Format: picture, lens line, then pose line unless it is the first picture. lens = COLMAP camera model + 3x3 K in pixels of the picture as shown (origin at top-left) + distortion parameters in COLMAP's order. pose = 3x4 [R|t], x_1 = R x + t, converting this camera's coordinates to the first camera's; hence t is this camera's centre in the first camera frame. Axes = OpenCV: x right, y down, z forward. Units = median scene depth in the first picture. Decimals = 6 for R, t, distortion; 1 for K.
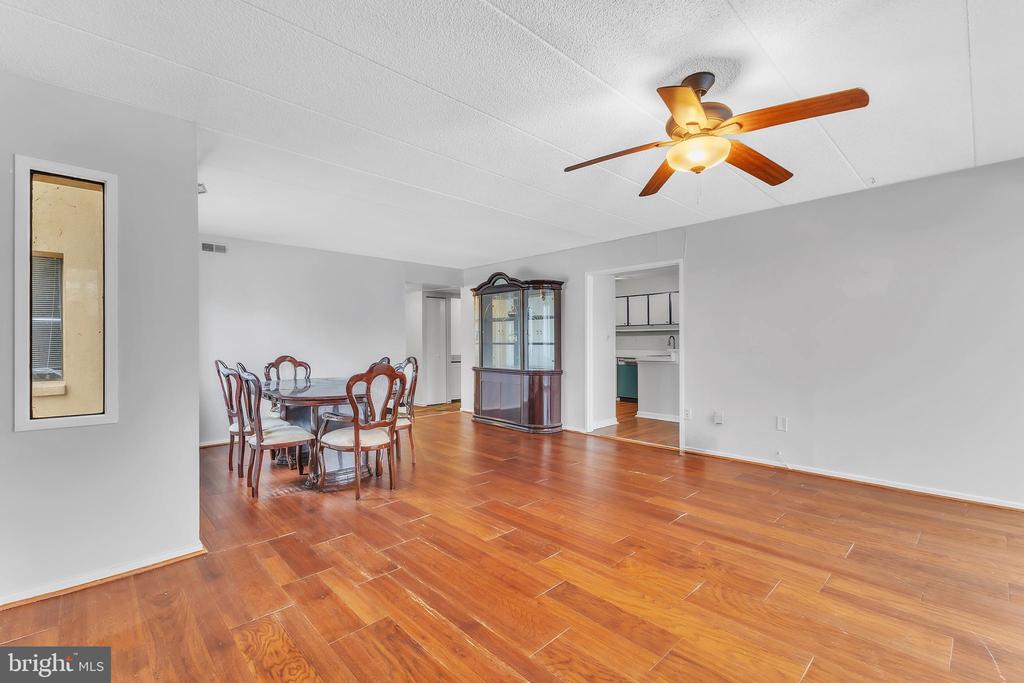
lens RADIAL K [[441.3, 0, 512.0], [0, 441.3, 341.5], [0, 0, 1]] dist [0.001668, -0.000061]
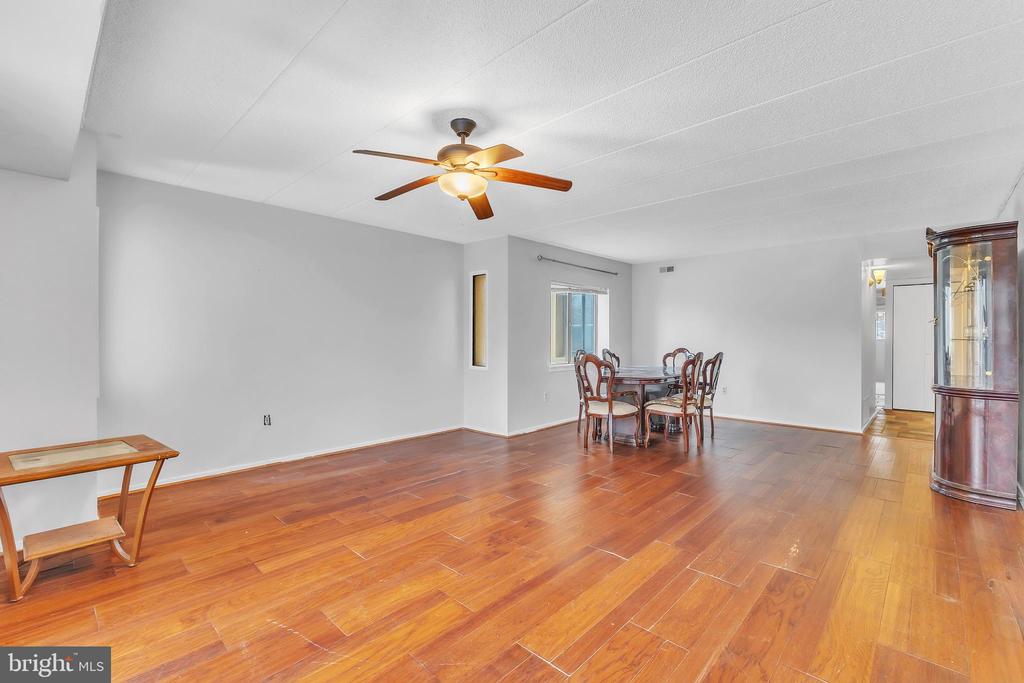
lens RADIAL K [[441.3, 0, 512.0], [0, 441.3, 341.5], [0, 0, 1]] dist [0.001668, -0.000061]
pose [[0.064961, 0.014316, -0.997785, 1.100761], [0.000349, 0.999897, 0.014369, -0.005224], [0.997888, -0.001281, 0.064949, 0.714998]]
